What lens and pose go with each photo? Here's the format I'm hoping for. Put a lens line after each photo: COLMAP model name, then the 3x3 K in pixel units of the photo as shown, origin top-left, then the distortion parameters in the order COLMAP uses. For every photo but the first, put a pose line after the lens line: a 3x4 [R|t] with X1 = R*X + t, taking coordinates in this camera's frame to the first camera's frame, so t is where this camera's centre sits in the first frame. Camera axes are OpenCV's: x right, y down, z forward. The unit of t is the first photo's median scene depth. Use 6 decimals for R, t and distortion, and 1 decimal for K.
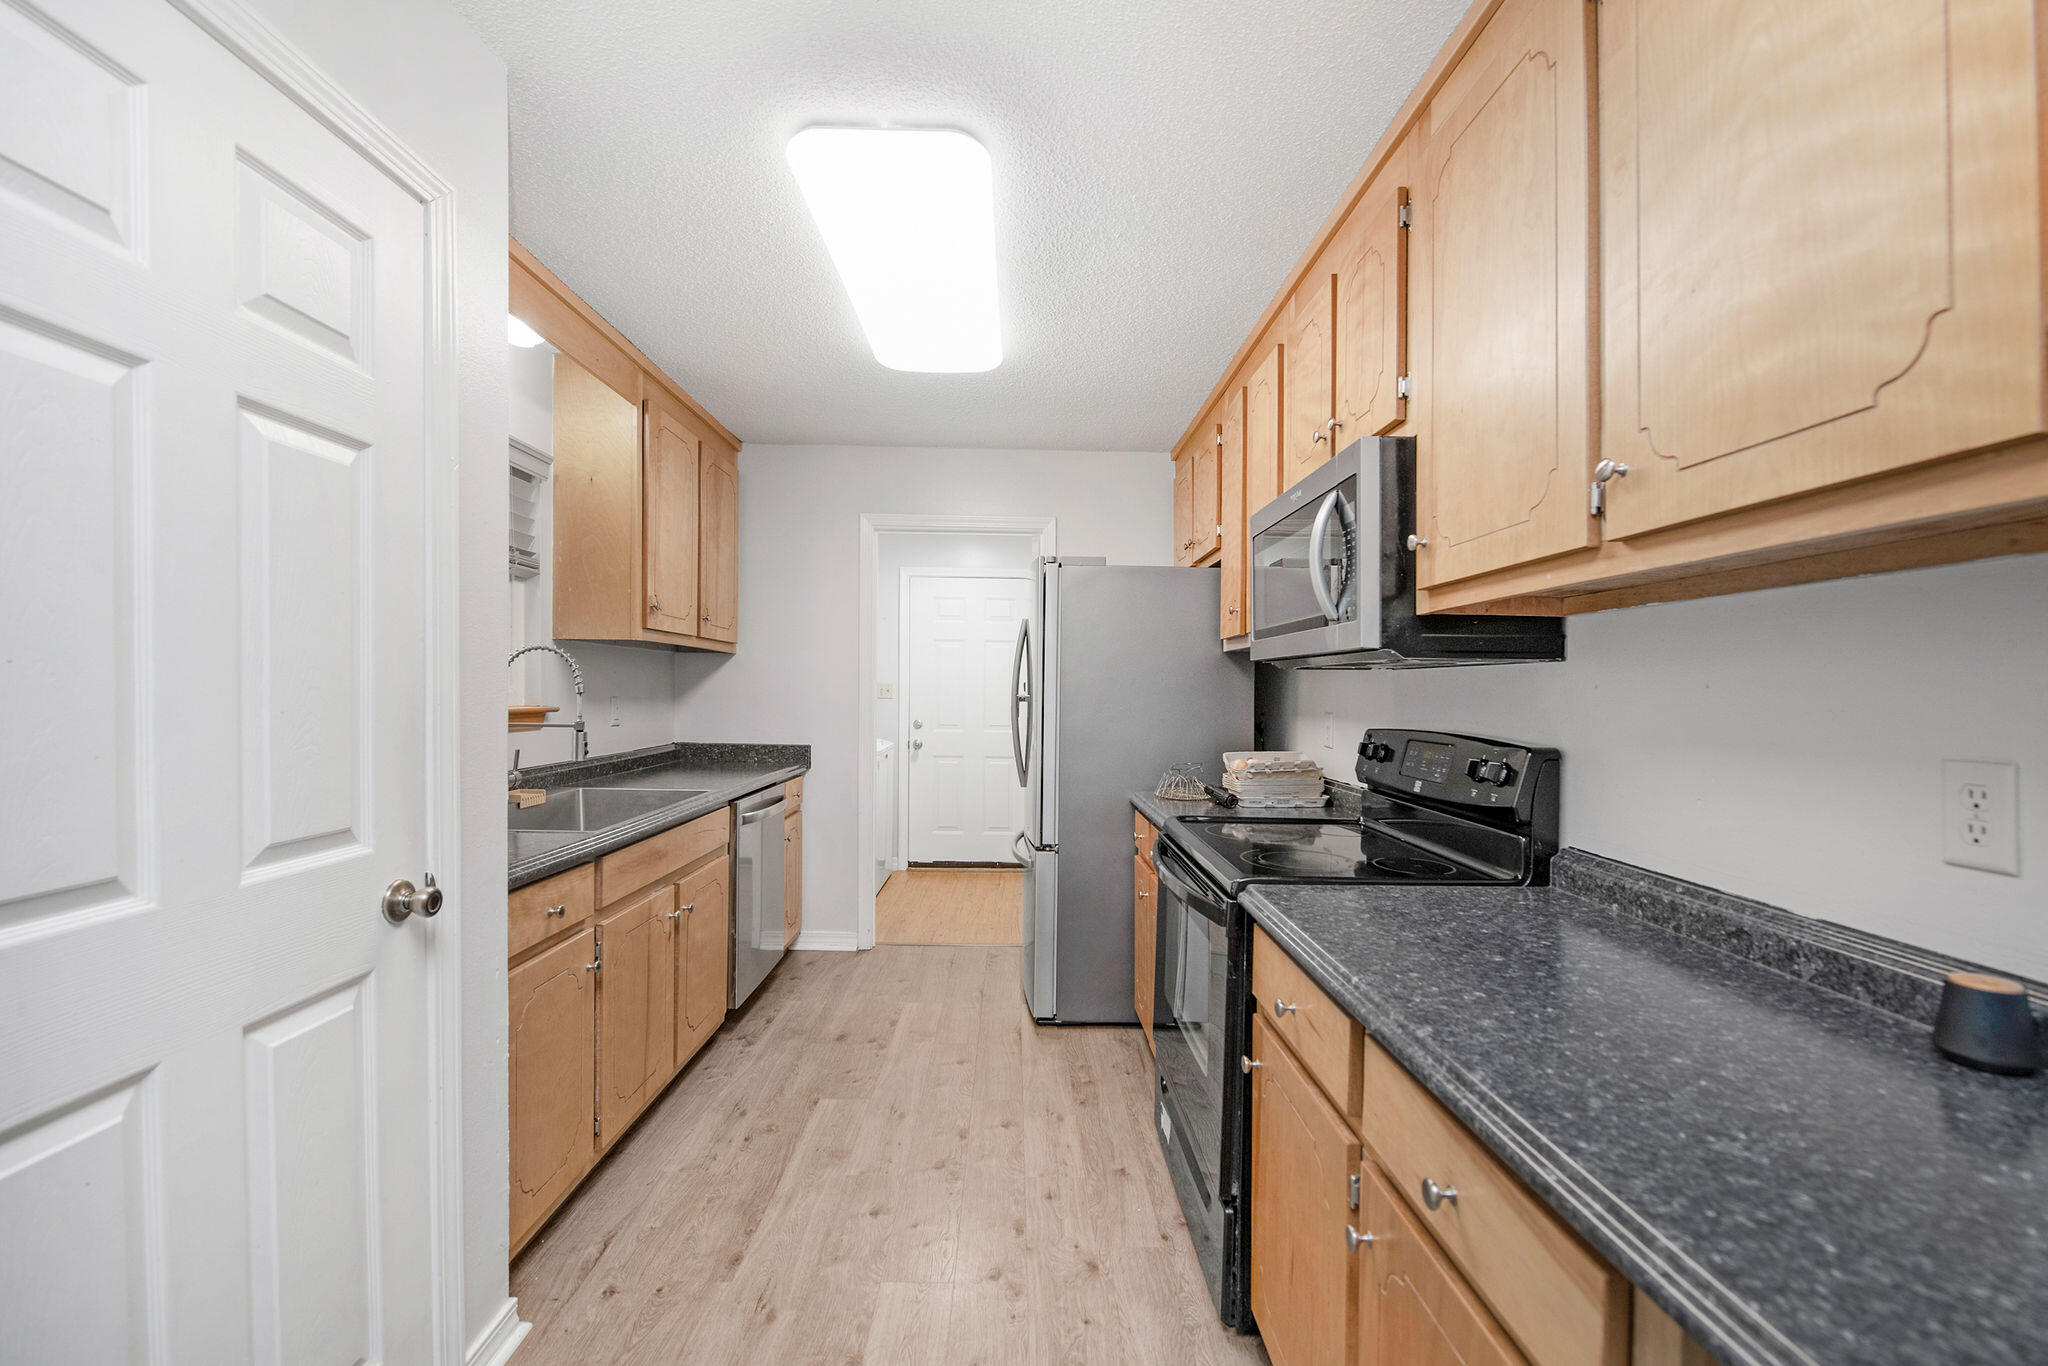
lens RADIAL K [[841.5, 0, 1008.1], [0, 841.5, 694.5], [0, 0, 1]] dist [-0.004289, -0.004091]
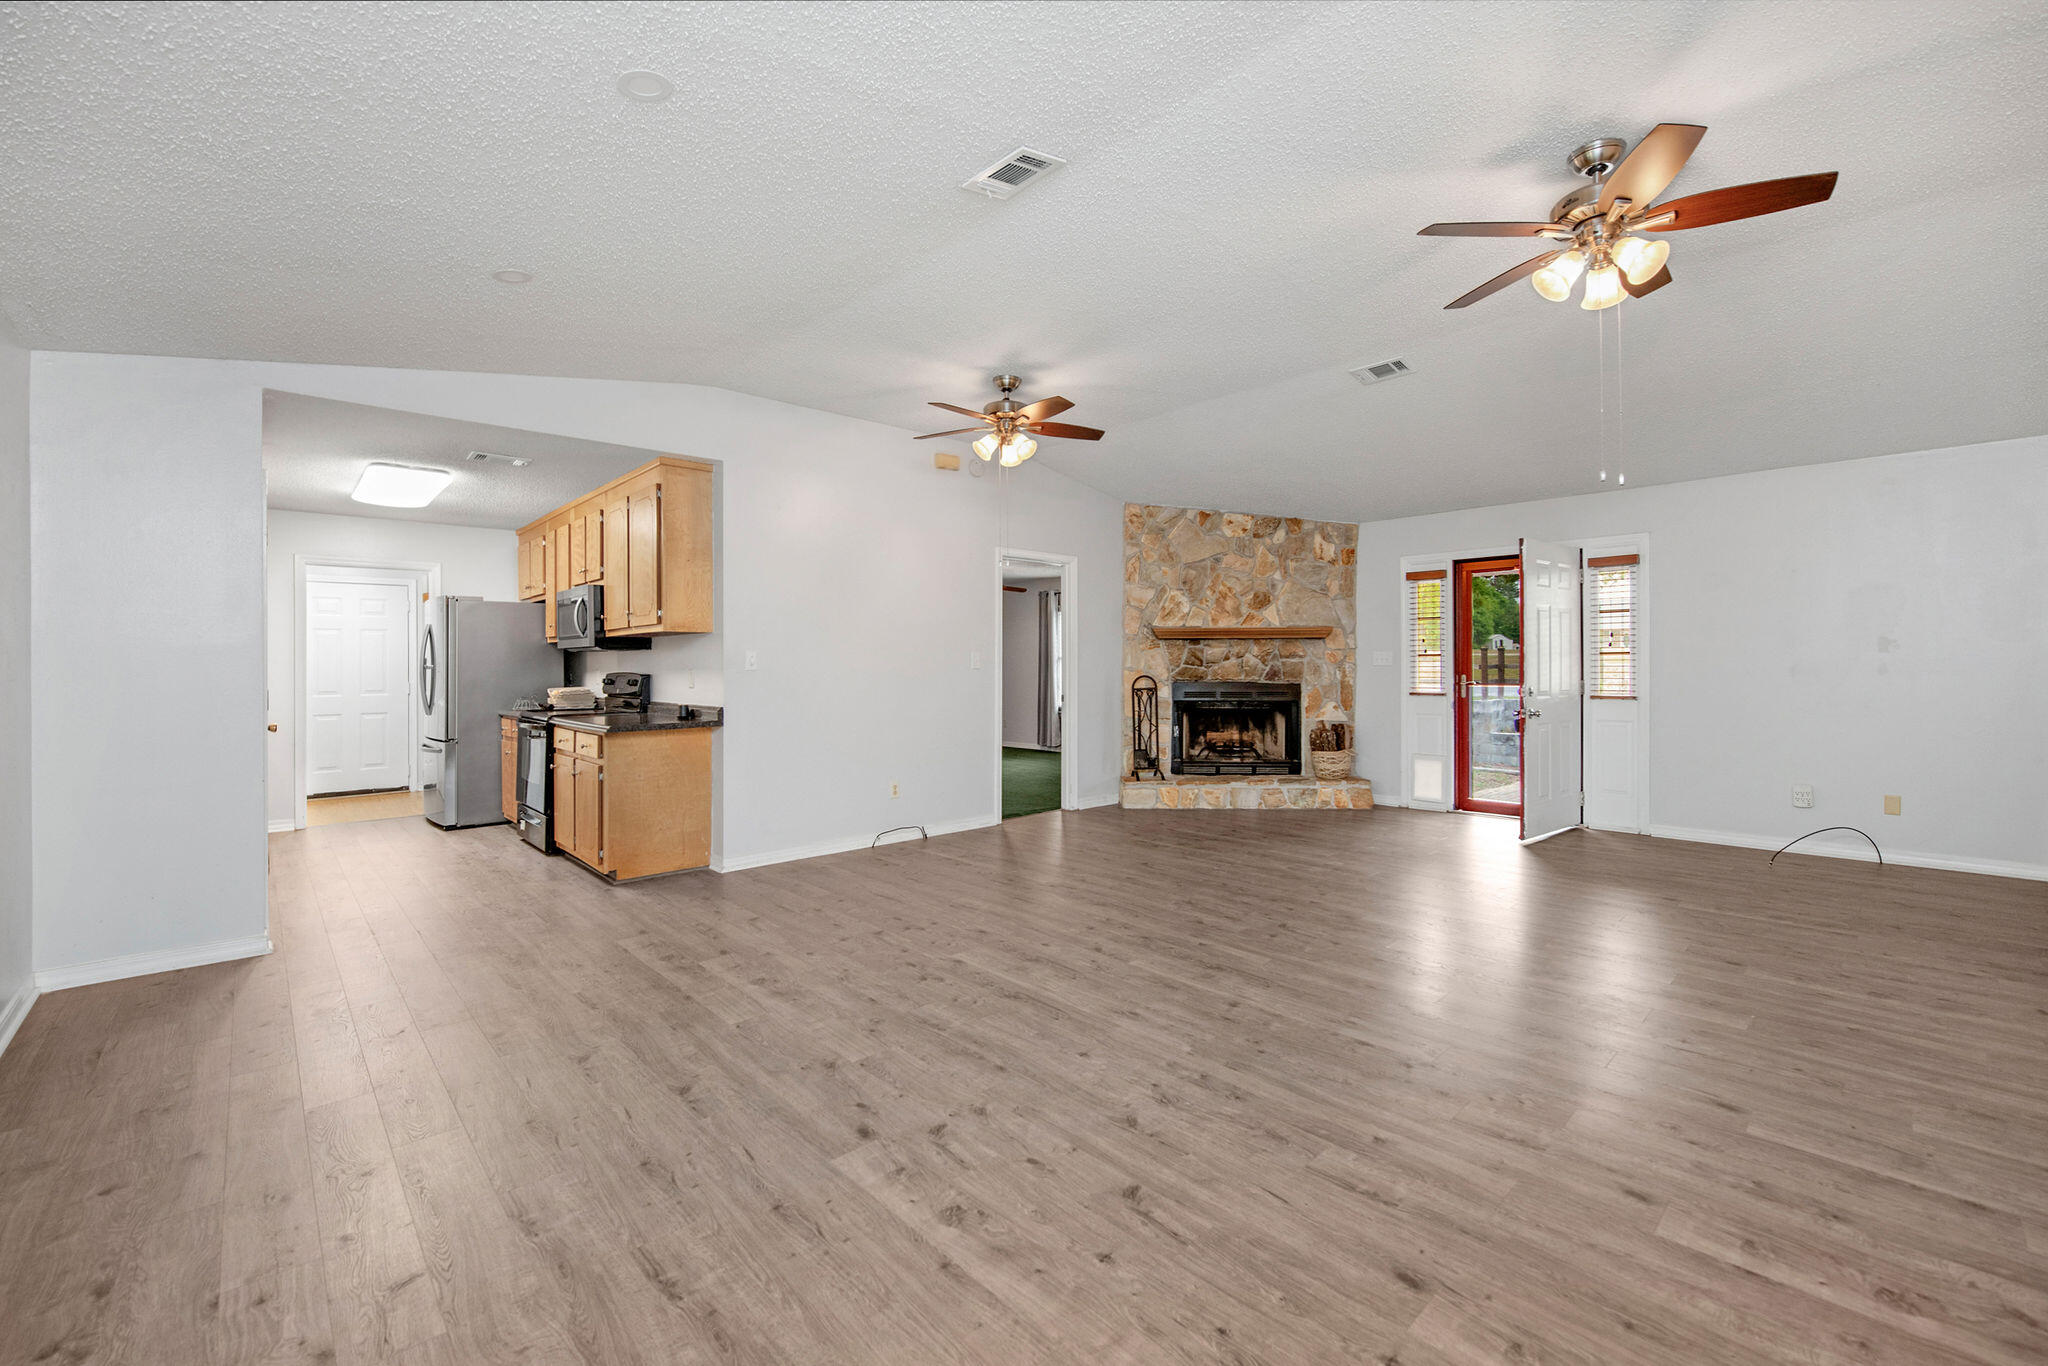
lens RADIAL K [[841.5, 0, 1046.6], [0, 841.5, 680.9], [0, 0, 1]] dist [-0.004289, -0.004091]
pose [[0.723514, -0.031529, 0.689589, -0.477338], [0.017758, 0.999476, 0.027067, 0.018443], [-0.690081, -0.007338, 0.723695, -2.229810]]
